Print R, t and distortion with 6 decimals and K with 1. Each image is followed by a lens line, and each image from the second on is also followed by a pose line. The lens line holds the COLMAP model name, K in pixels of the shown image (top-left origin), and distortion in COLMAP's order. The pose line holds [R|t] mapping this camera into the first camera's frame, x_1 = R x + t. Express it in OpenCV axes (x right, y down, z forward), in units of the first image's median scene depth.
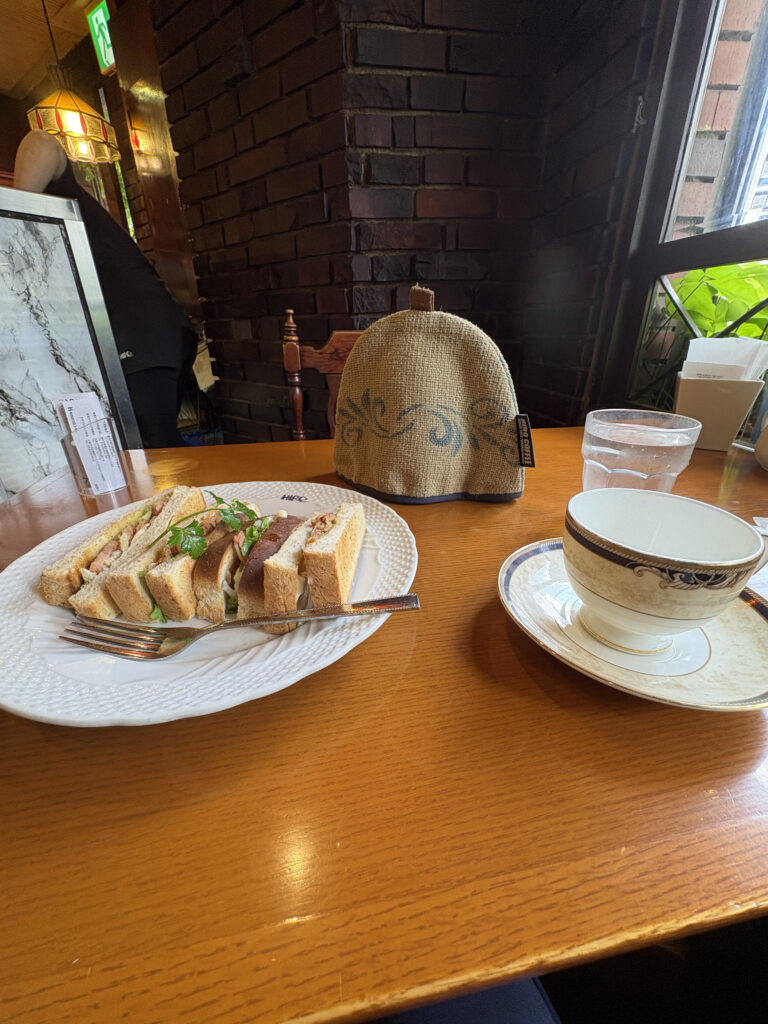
lens RADIAL K [[410.8, 0, 384.0], [0, 410.8, 512.0], [0, 0, 1]] dist [-0.000240, 0.000021]
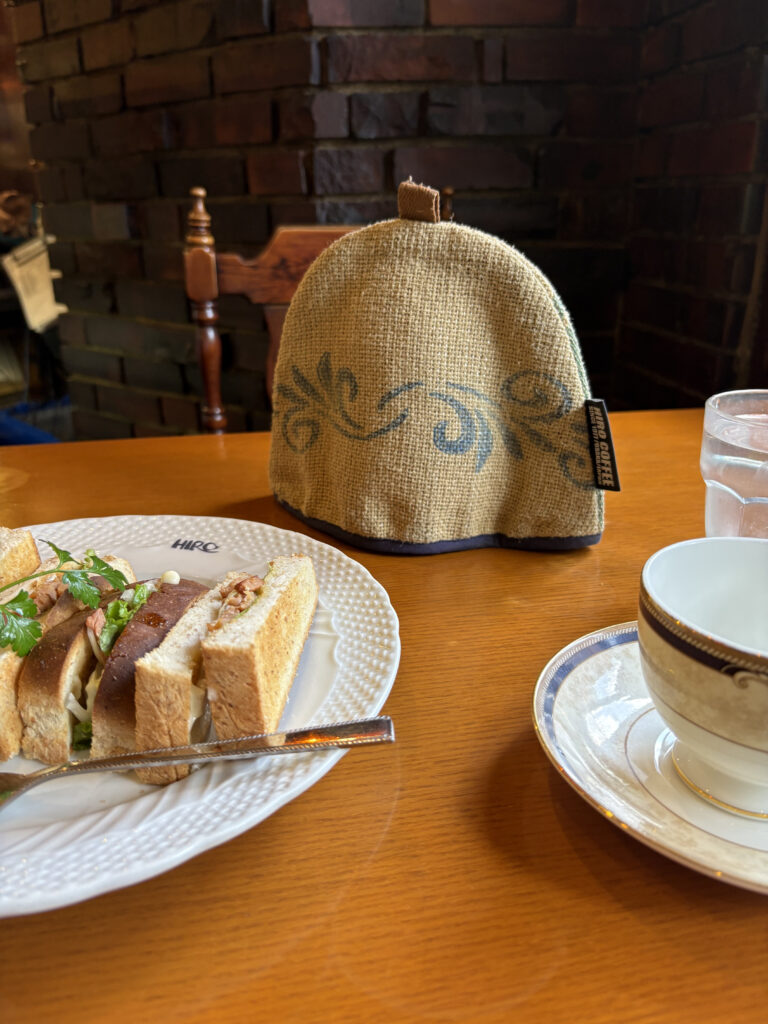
lens RADIAL K [[816.0, 0, 384.0], [0, 816.0, 512.0], [0, 0, 1]] dist [0.003831, -0.011680]
pose [[0.999987, 0.000392, -0.005168, 0.055100], [-0.000643, 0.998819, -0.048588, -0.029106], [0.005143, 0.048591, 0.998806, -0.145357]]
